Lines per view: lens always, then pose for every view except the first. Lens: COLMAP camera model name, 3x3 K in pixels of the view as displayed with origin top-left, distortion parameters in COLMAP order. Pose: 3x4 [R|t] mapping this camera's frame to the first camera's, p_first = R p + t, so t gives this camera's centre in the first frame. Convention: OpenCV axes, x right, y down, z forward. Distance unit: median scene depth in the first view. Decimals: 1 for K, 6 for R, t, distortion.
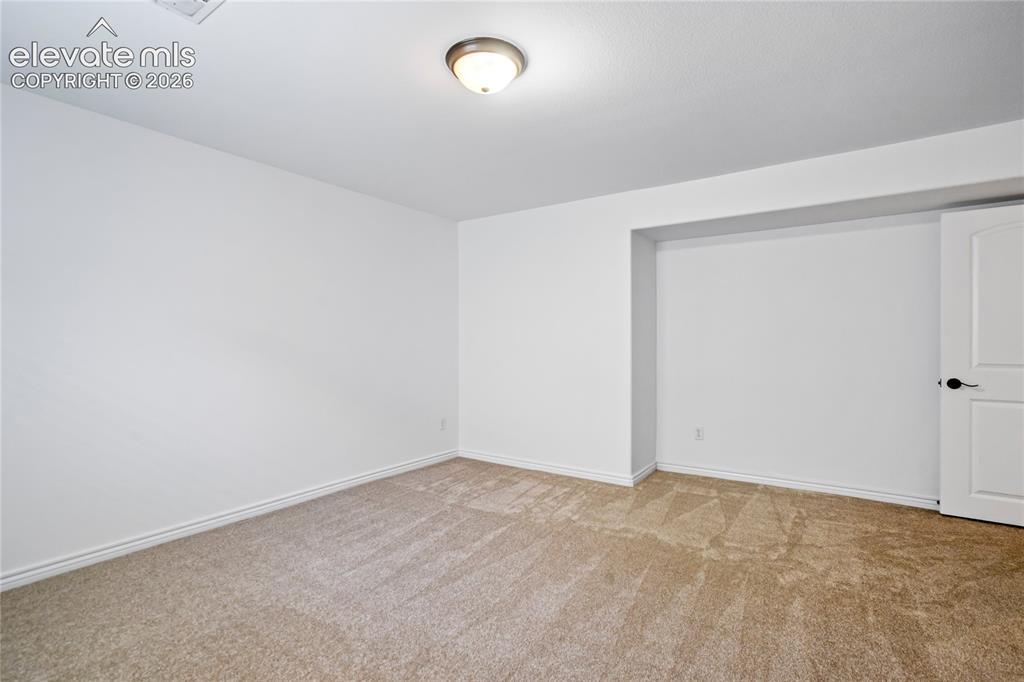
lens RADIAL K [[483.1, 0, 512.0], [0, 483.1, 340.9], [0, 0, 1]] dist [-0.037898, 0.013505]
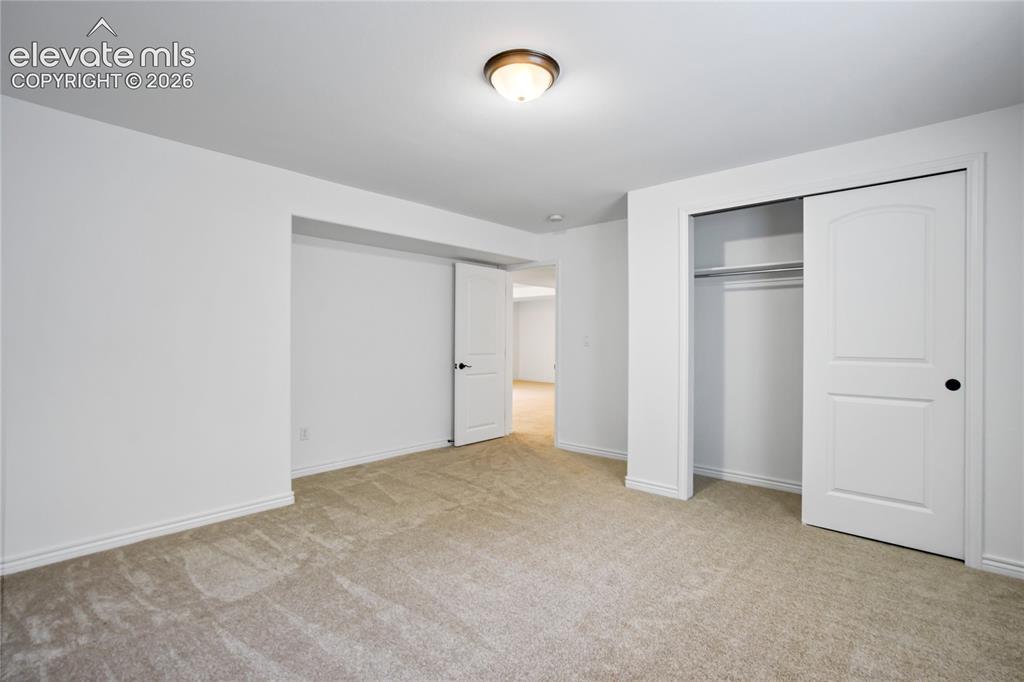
lens RADIAL K [[483.1, 0, 513.7], [0, 483.1, 337.6], [0, 0, 1]] dist [-0.037898, 0.013505]
pose [[0.130137, 0.004651, 0.991485, -0.648001], [0.001463, 0.999987, -0.004883, -0.000800], [-0.991495, 0.002086, 0.130129, 0.529775]]
